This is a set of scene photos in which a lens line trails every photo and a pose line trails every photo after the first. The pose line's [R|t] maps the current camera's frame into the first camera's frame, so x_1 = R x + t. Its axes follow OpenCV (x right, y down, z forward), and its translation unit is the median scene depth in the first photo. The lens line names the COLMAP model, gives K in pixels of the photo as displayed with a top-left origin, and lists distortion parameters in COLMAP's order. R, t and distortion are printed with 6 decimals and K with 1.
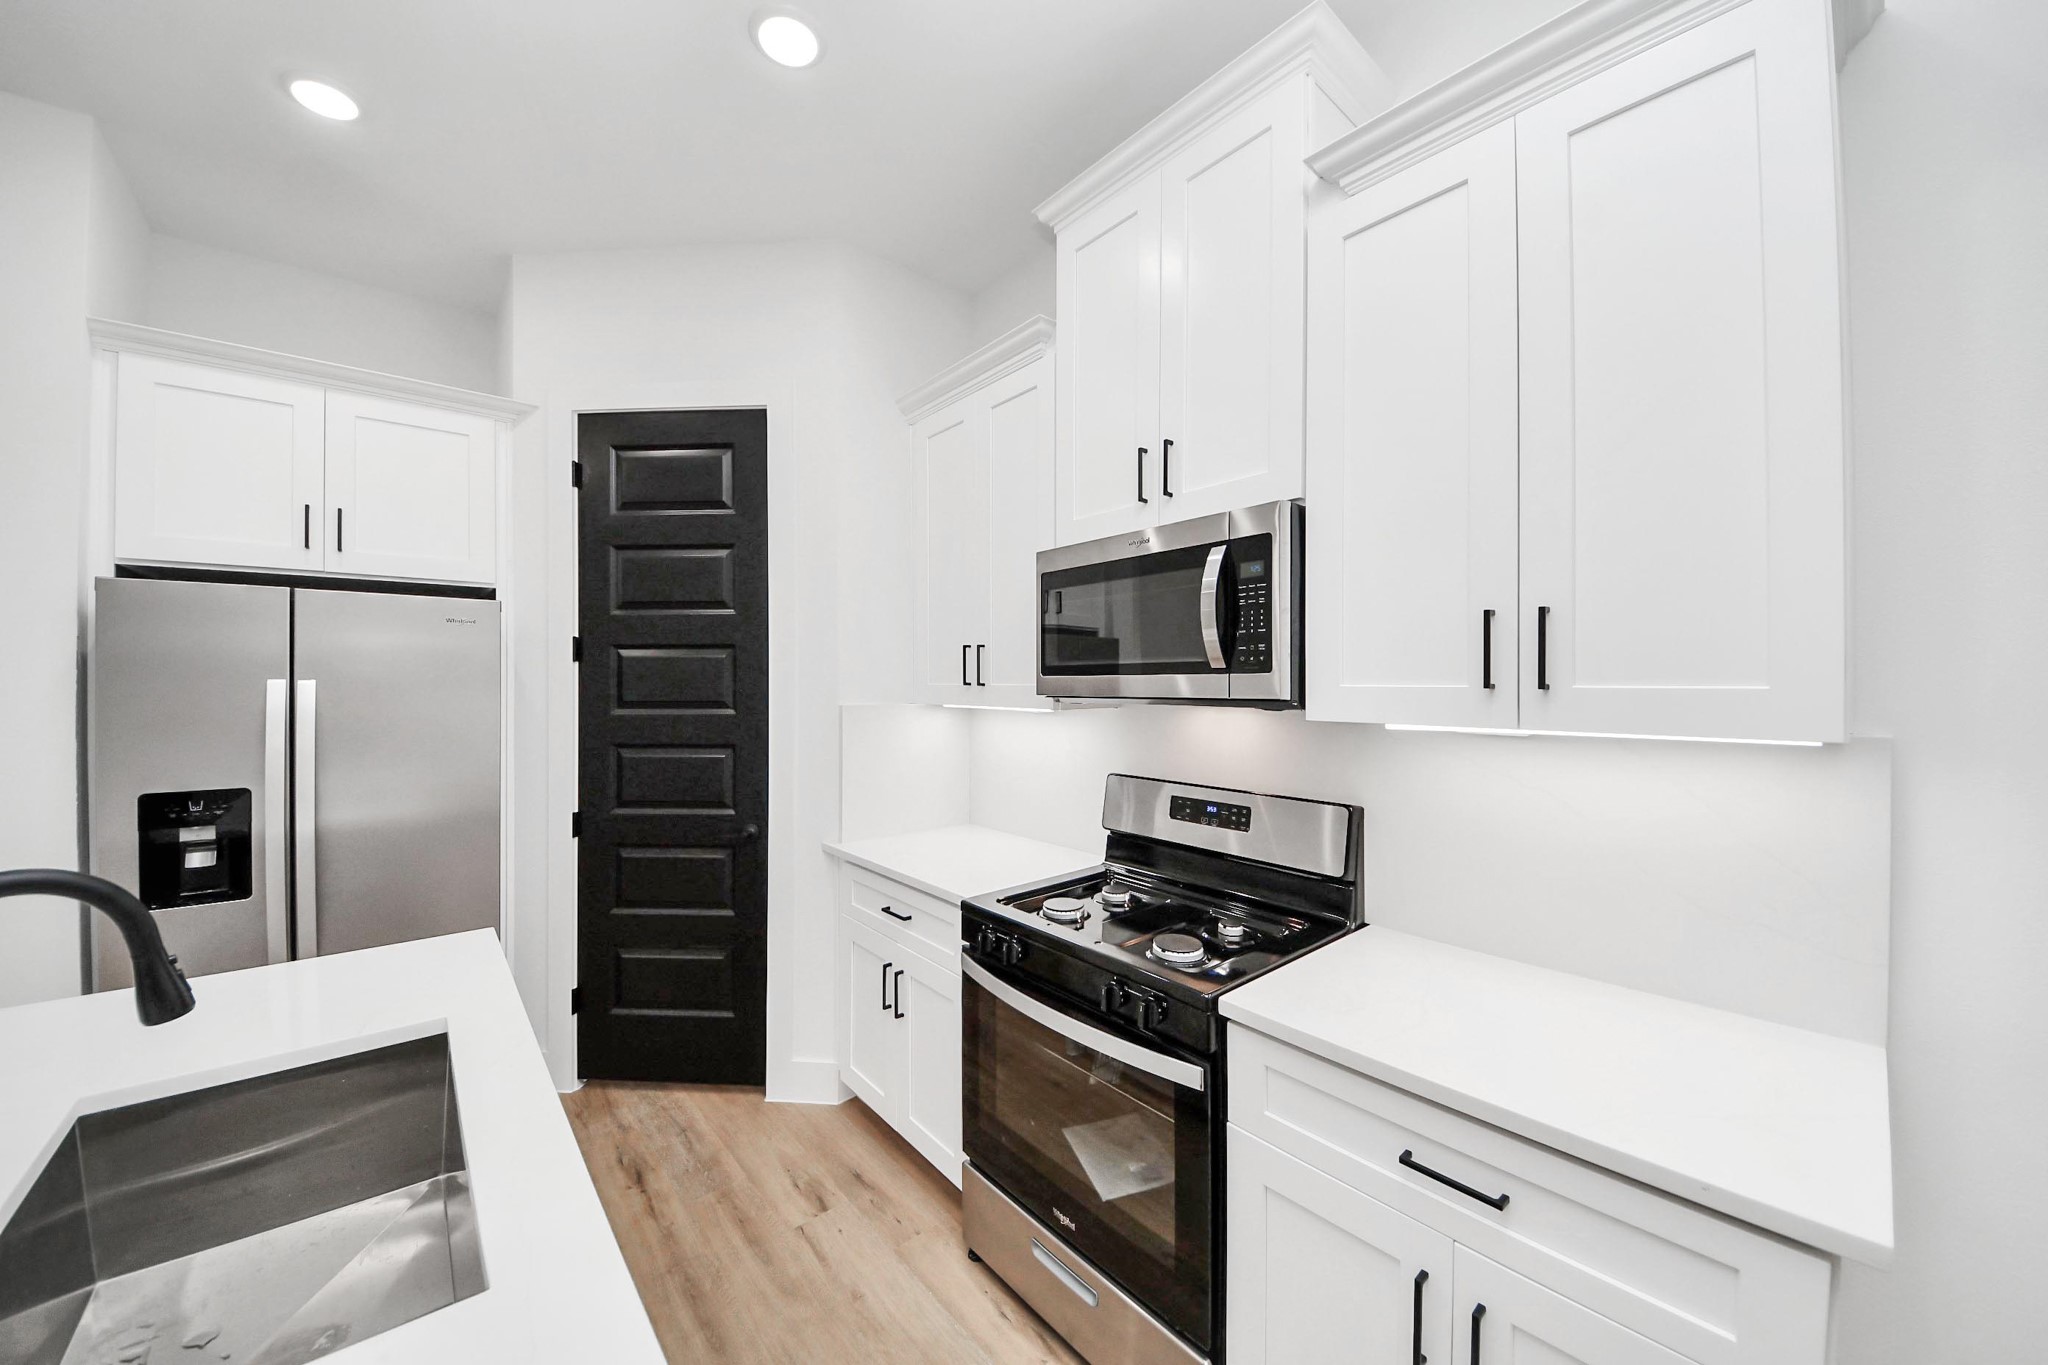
lens RADIAL K [[747.1, 0, 1019.7], [0, 747.1, 677.7], [0, 0, 1]] dist [0.023342, -0.014676]
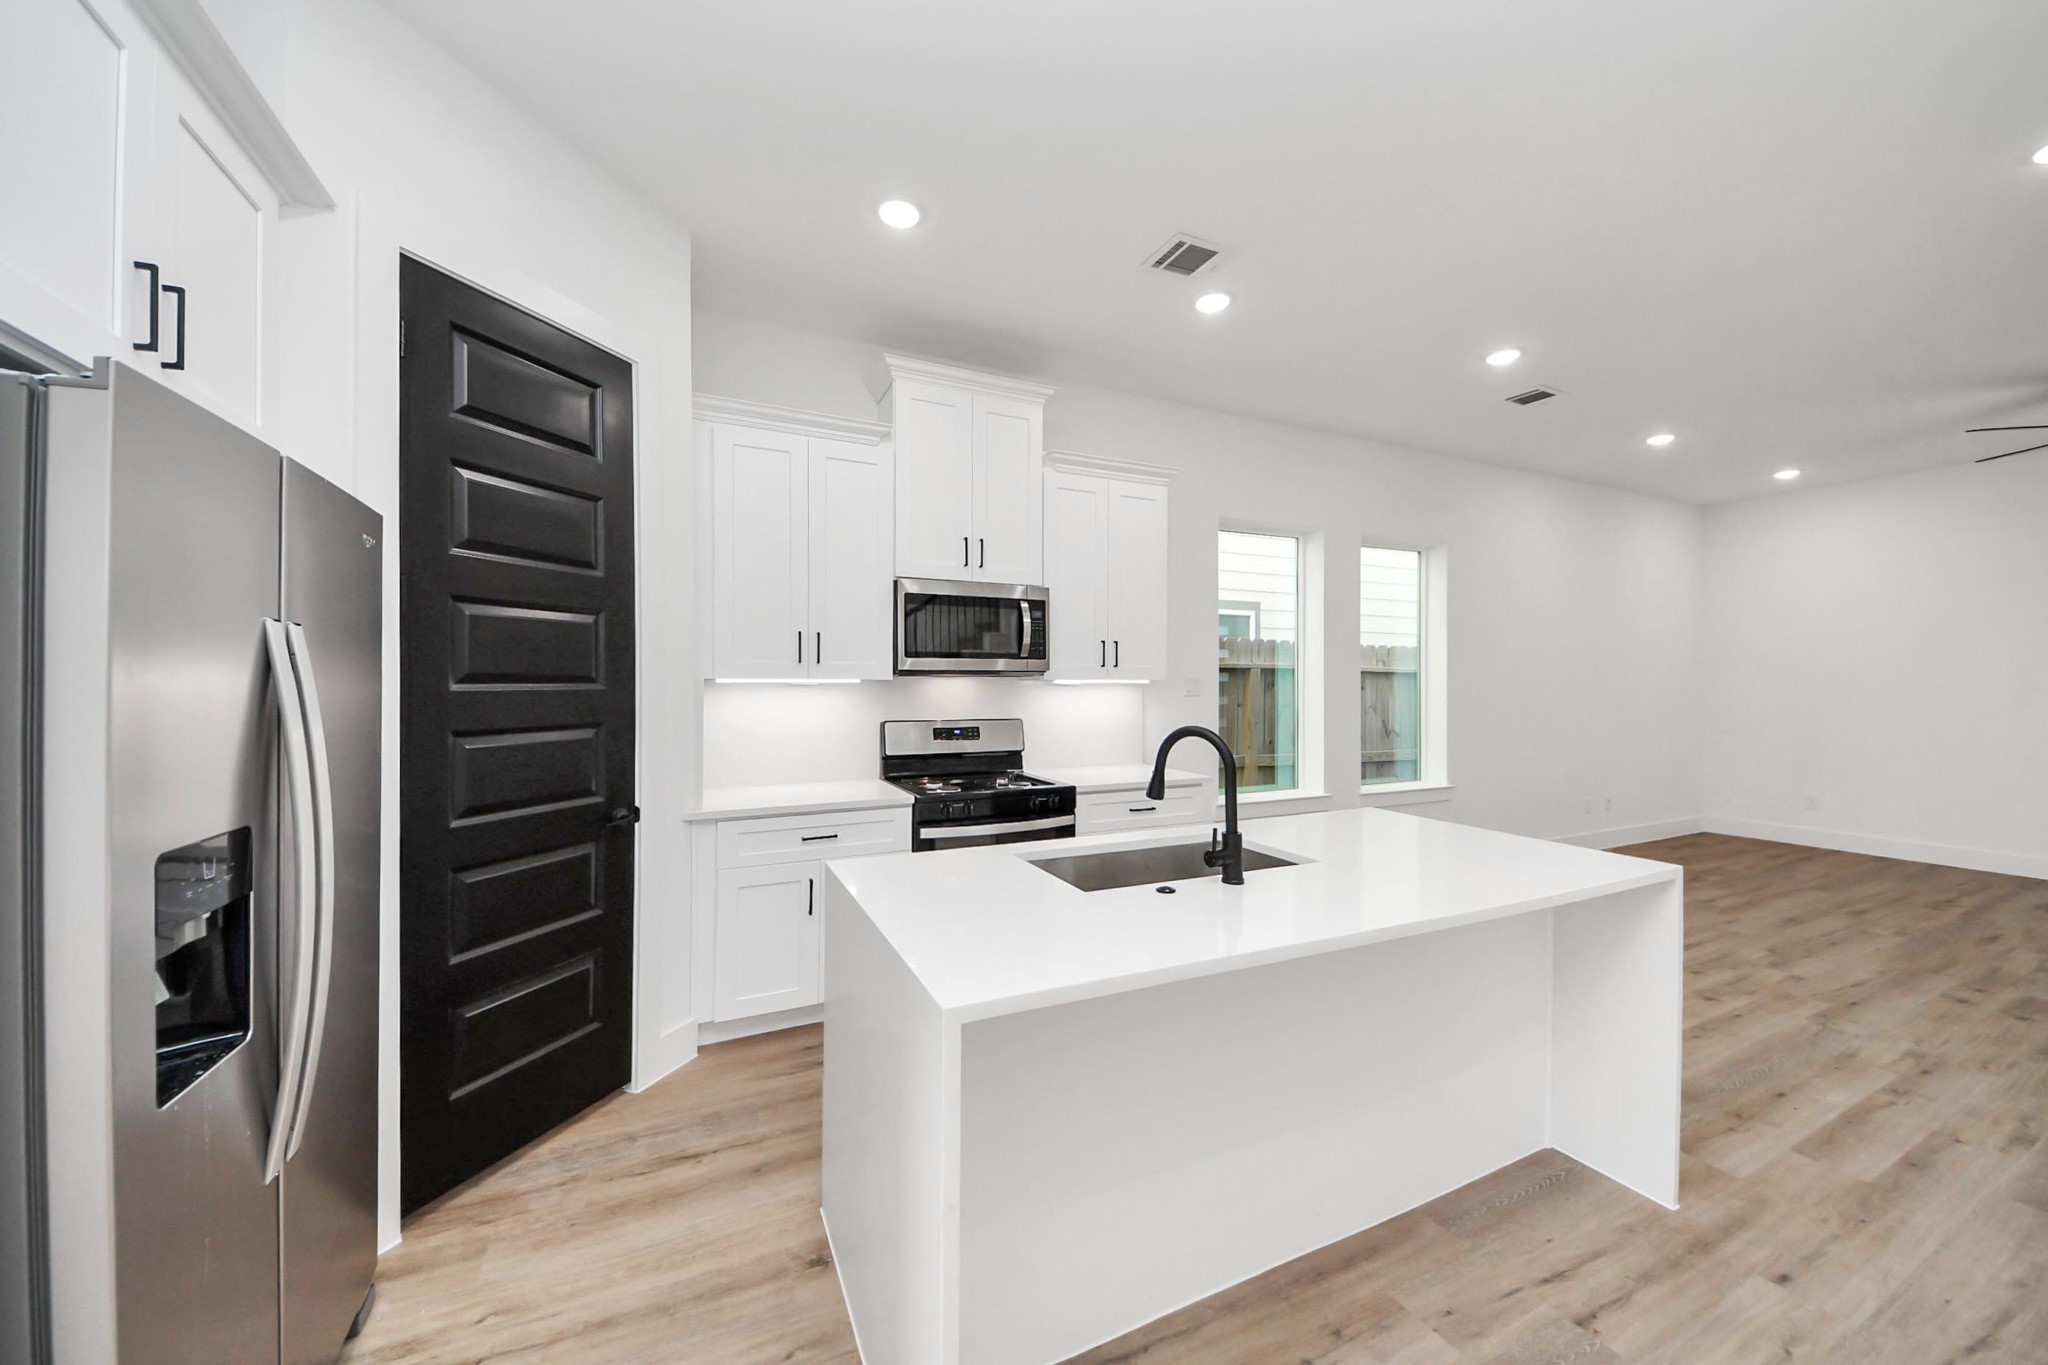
lens RADIAL K [[747.1, 0, 1019.7], [0, 747.1, 677.7], [0, 0, 1]] dist [0.023342, -0.014676]
pose [[0.247505, 0.004994, 0.968874, -1.400124], [-0.007177, 0.999969, -0.003321, 0.042523], [-0.968860, -0.006132, 0.247534, 0.358534]]
